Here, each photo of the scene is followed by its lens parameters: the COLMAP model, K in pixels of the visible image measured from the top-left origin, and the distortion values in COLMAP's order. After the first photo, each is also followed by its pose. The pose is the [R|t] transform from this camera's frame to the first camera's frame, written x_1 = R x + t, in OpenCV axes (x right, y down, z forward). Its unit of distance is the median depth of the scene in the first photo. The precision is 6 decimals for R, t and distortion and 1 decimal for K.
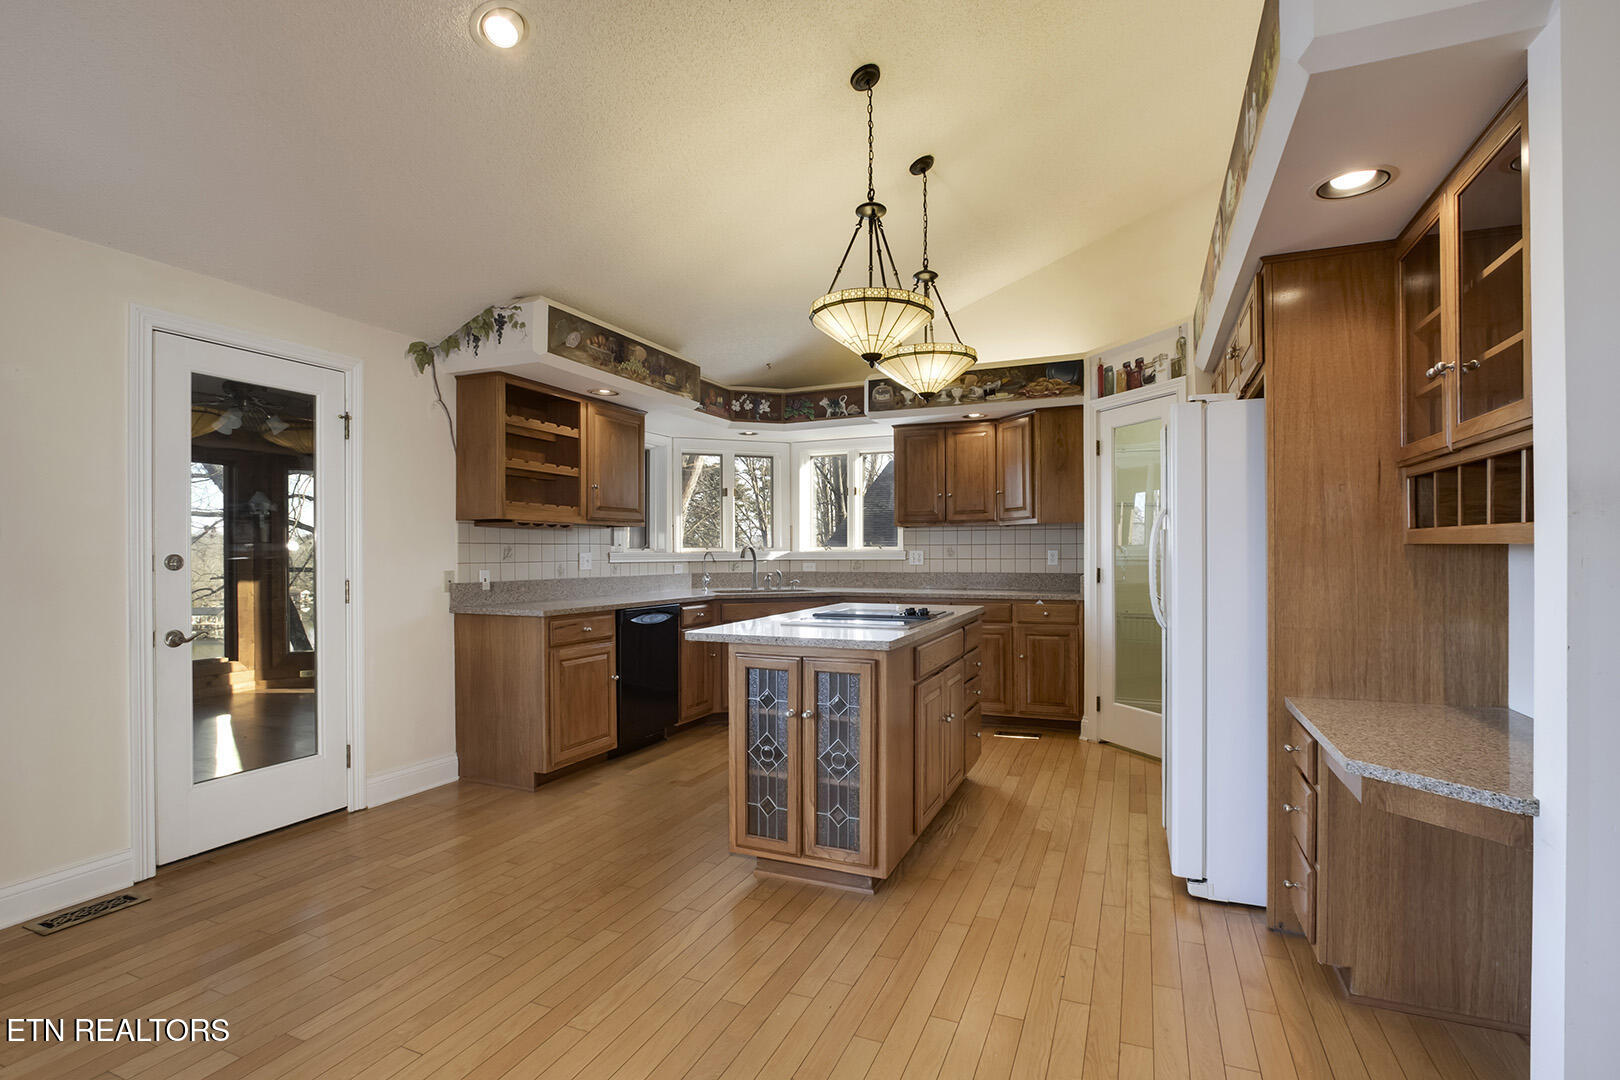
lens RADIAL K [[766.4, 0, 806.8], [0, 766.4, 557.2], [0, 0, 1]] dist [-0.020568, 0.002600]
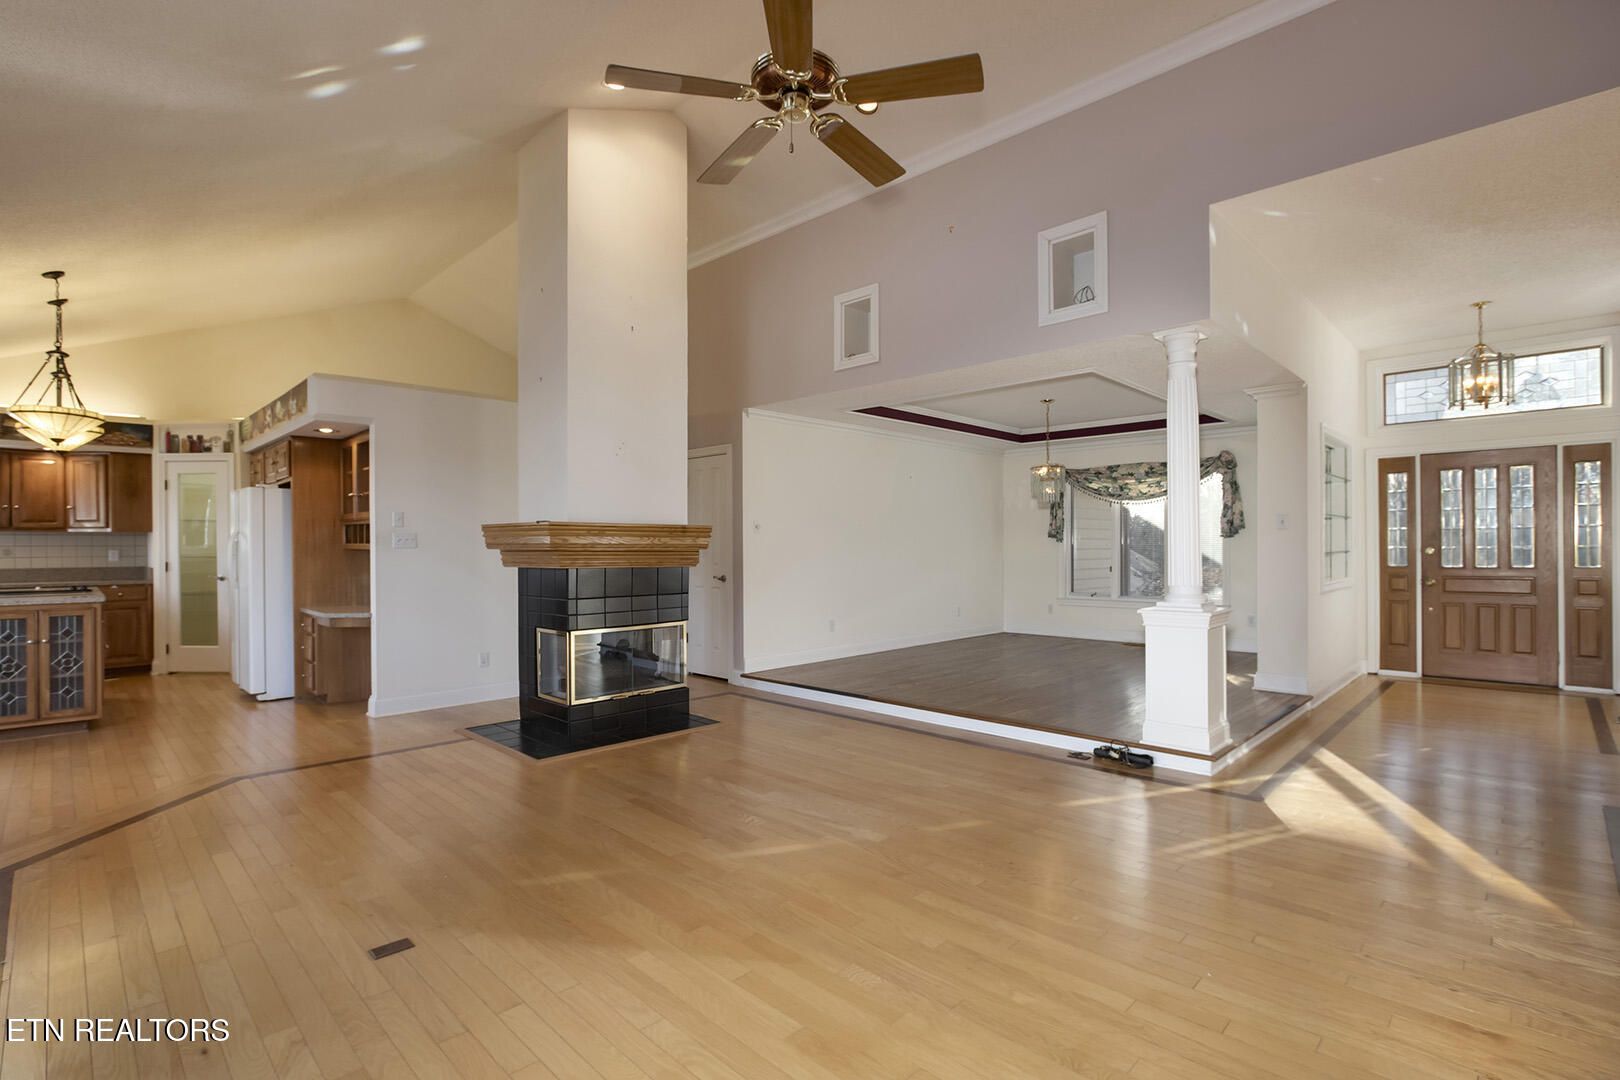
lens RADIAL K [[766.4, 0, 815.7], [0, 766.4, 544.9], [0, 0, 1]] dist [-0.020568, 0.002600]
pose [[0.360104, 0.000257, 0.932912, -0.610600], [0.010616, 0.999934, -0.004373, 0.000542], [-0.932852, 0.011478, 0.360078, -0.833051]]
